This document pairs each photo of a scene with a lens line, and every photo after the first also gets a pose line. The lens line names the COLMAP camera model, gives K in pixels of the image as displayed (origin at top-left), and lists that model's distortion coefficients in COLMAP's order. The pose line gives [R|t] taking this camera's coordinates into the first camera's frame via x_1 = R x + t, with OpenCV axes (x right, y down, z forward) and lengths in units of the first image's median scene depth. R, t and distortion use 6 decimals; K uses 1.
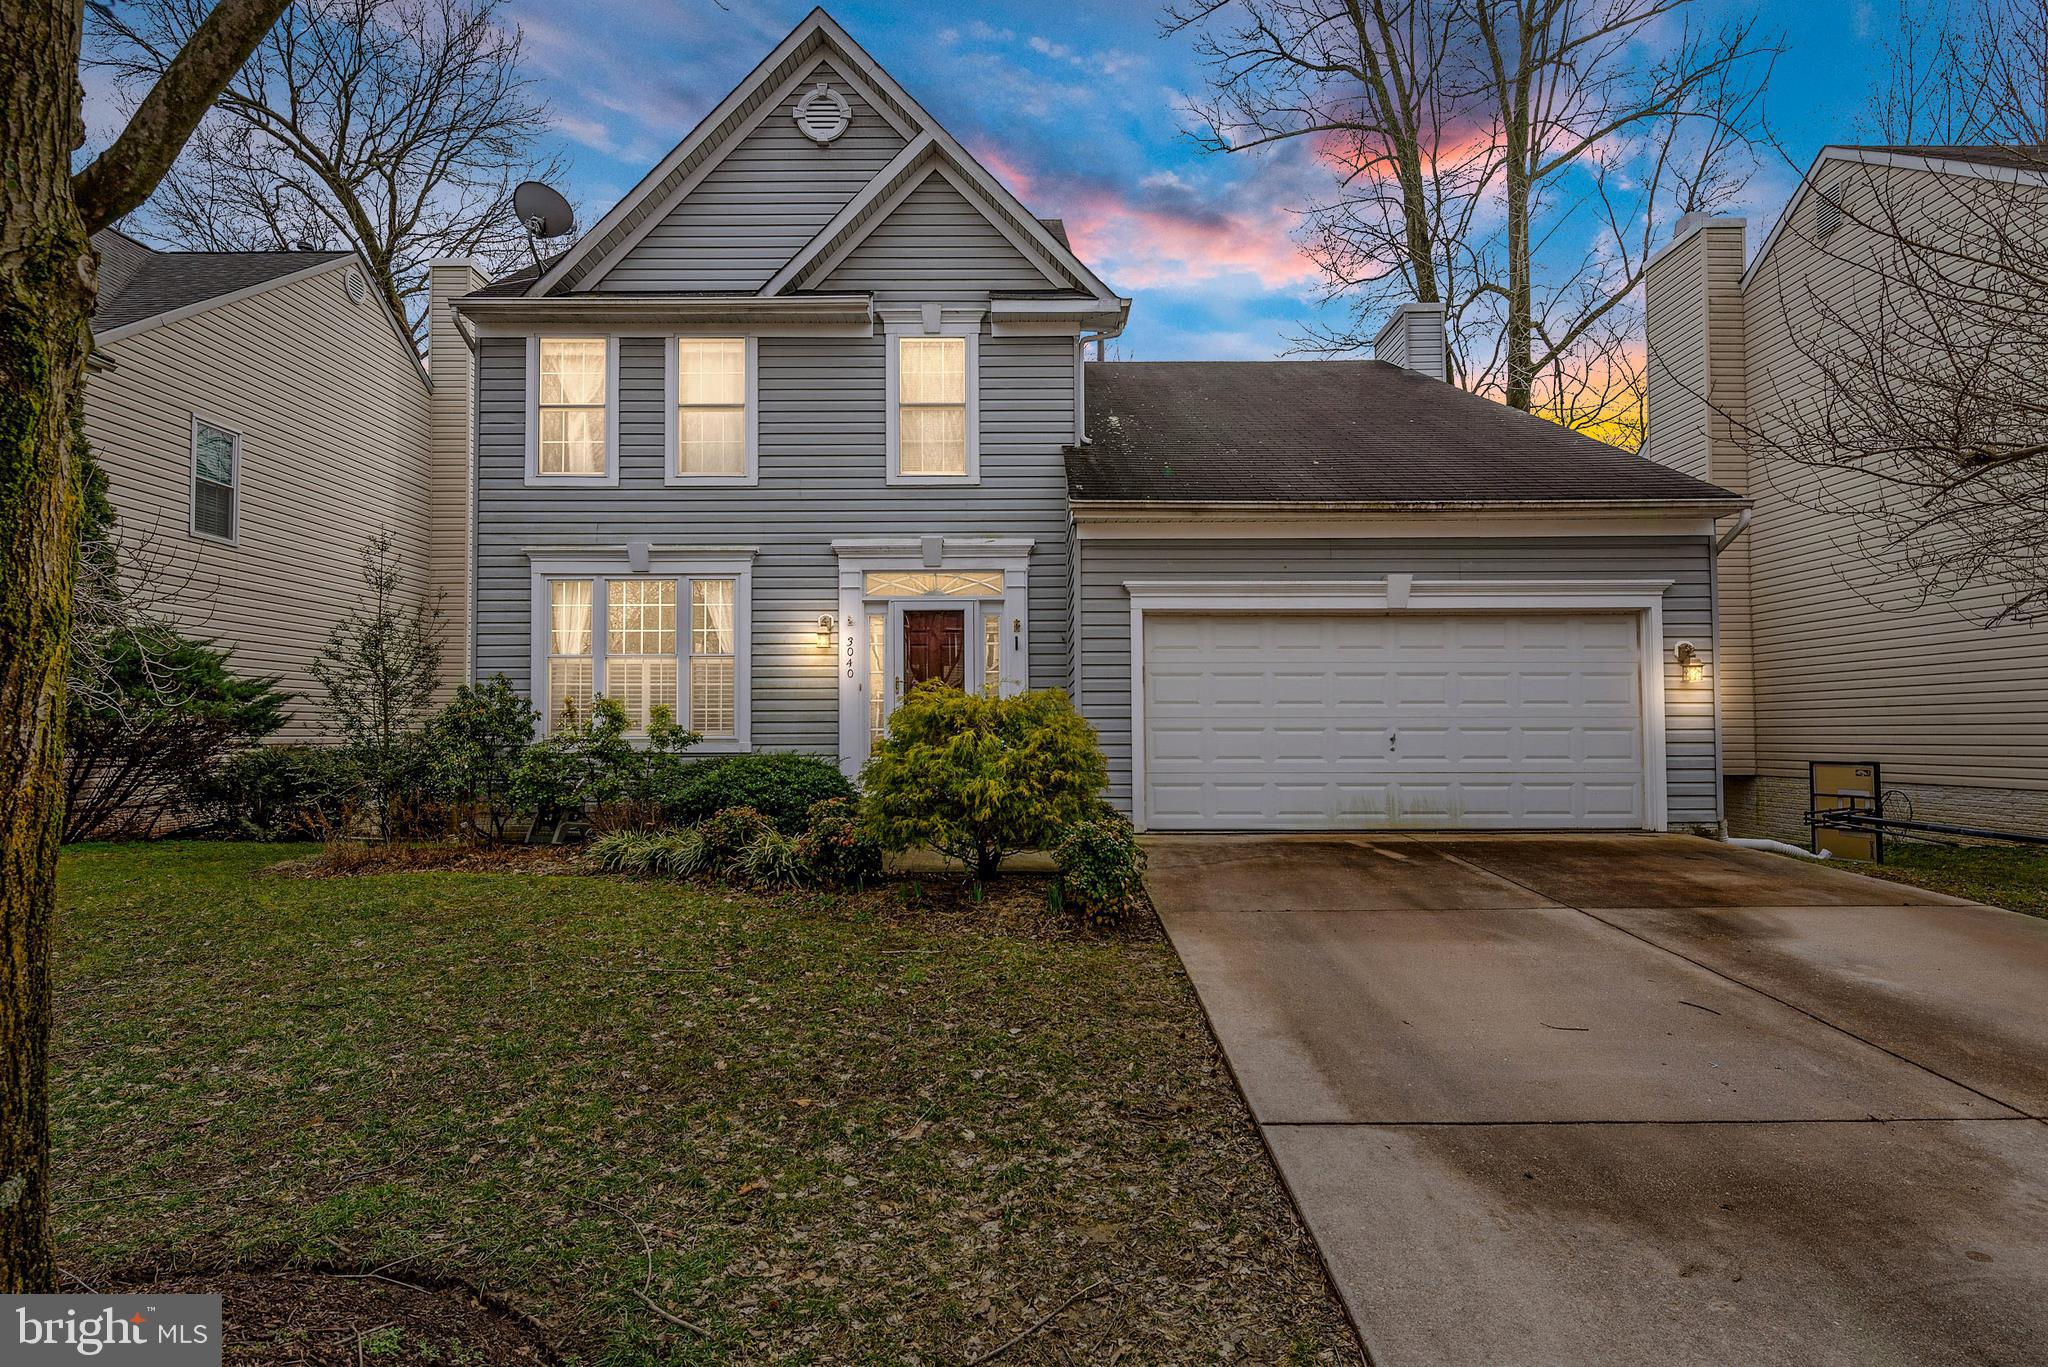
lens RADIAL K [[1044.3, 0, 1024.0], [0, 1044.3, 683.5], [0, 0, 1]] dist [0.001230, -0.000651]
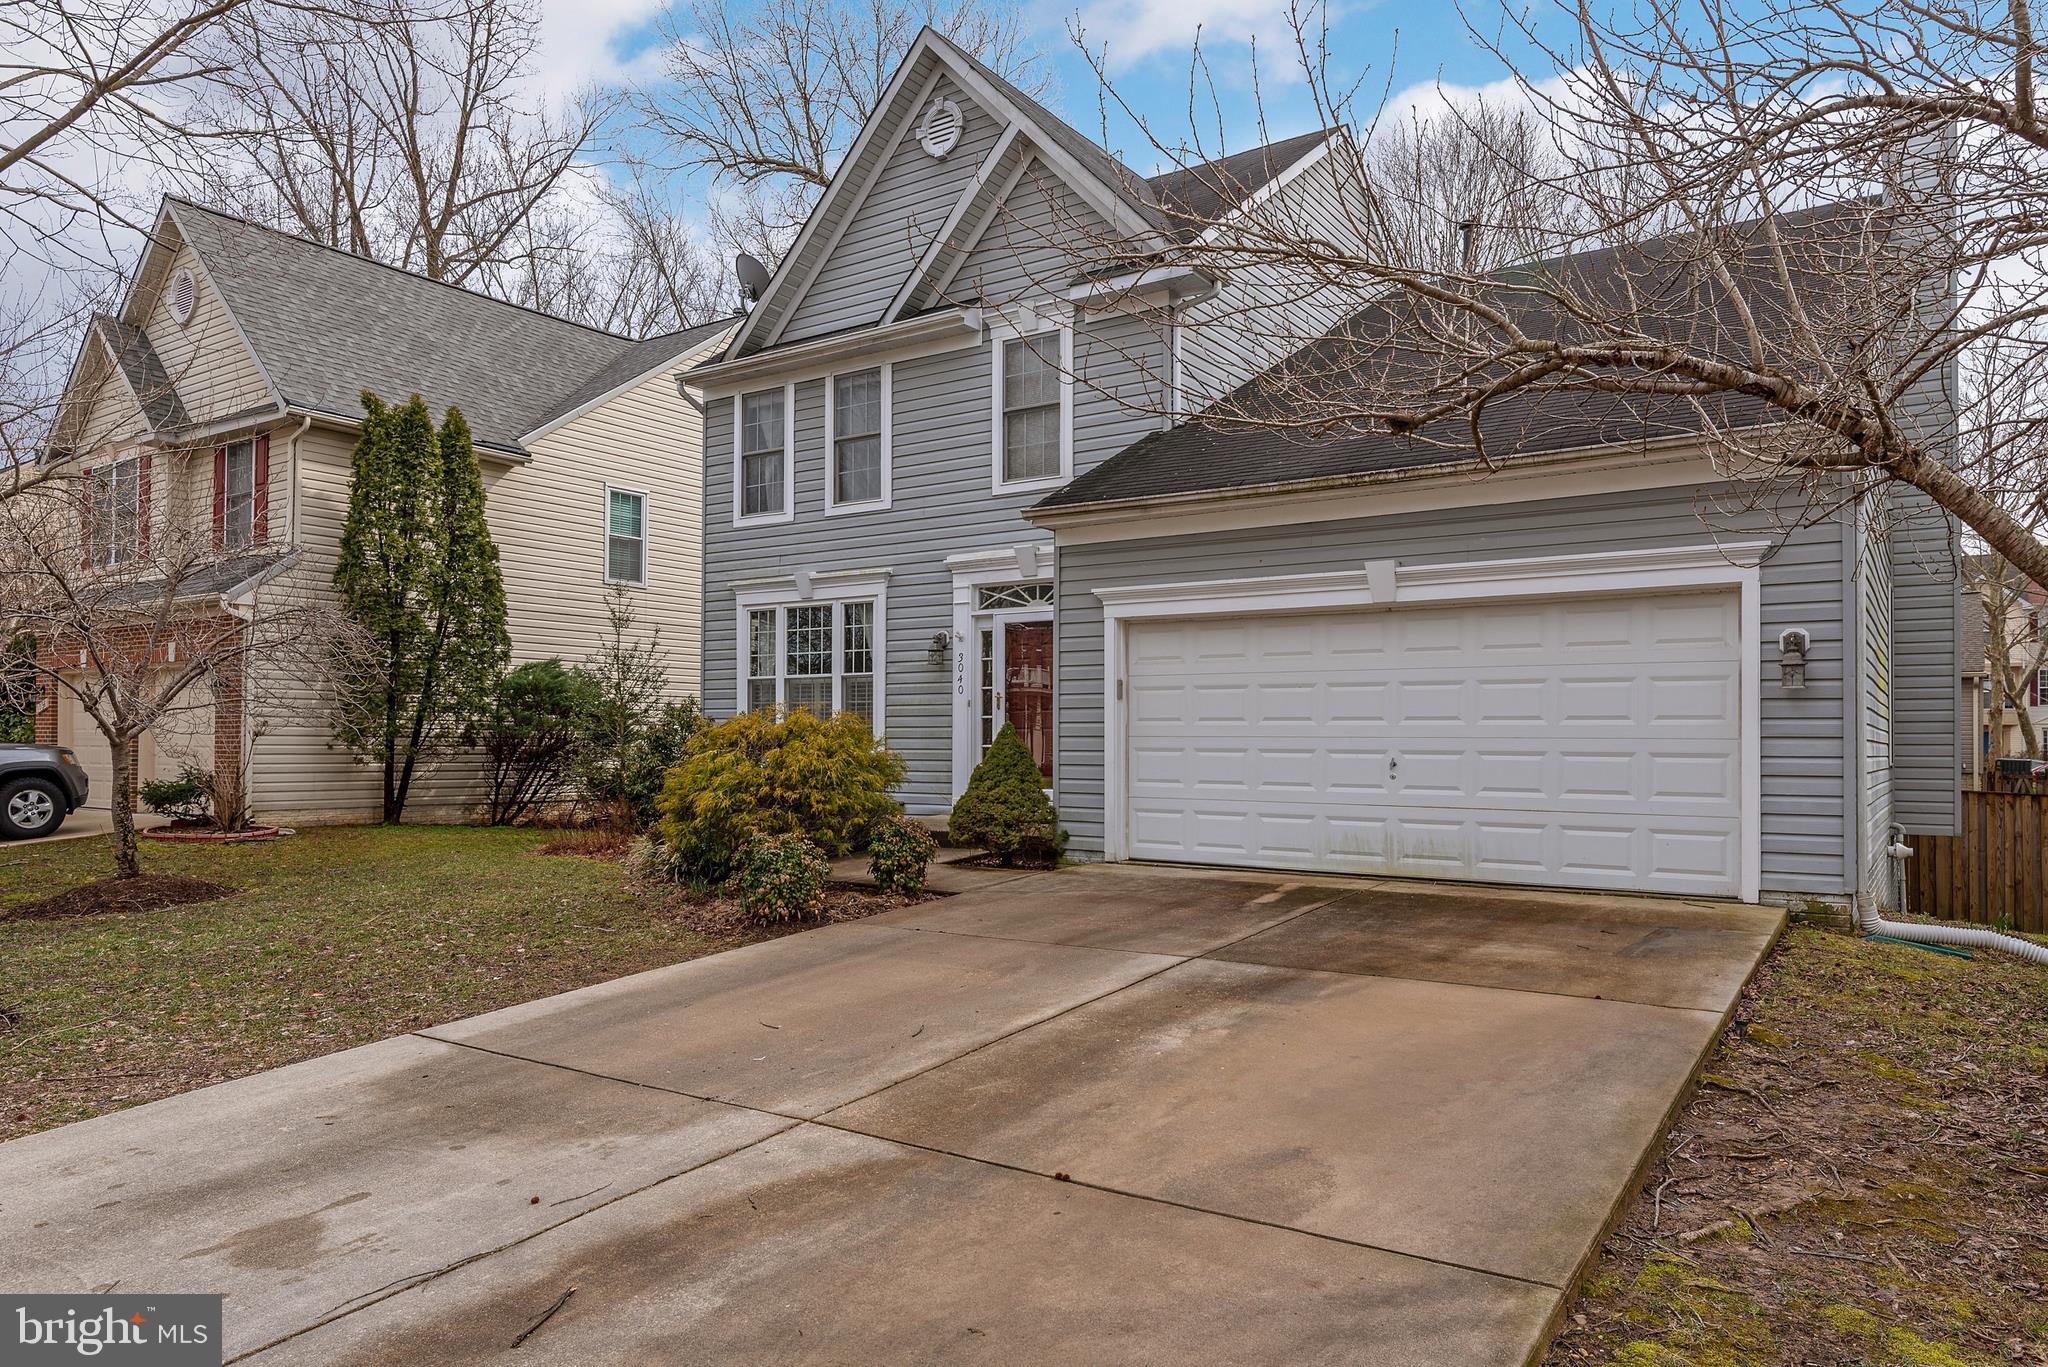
lens RADIAL K [[1306.0, 0, 1025.5], [0, 1306.0, 701.7], [0, 0, 1]] dist [-0.000670, 0.000037]
pose [[0.828187, -0.010181, -0.560360, 0.681918], [0.017879, 0.999806, 0.008260, -0.008485], [0.560167, -0.016859, 0.828208, 0.005607]]
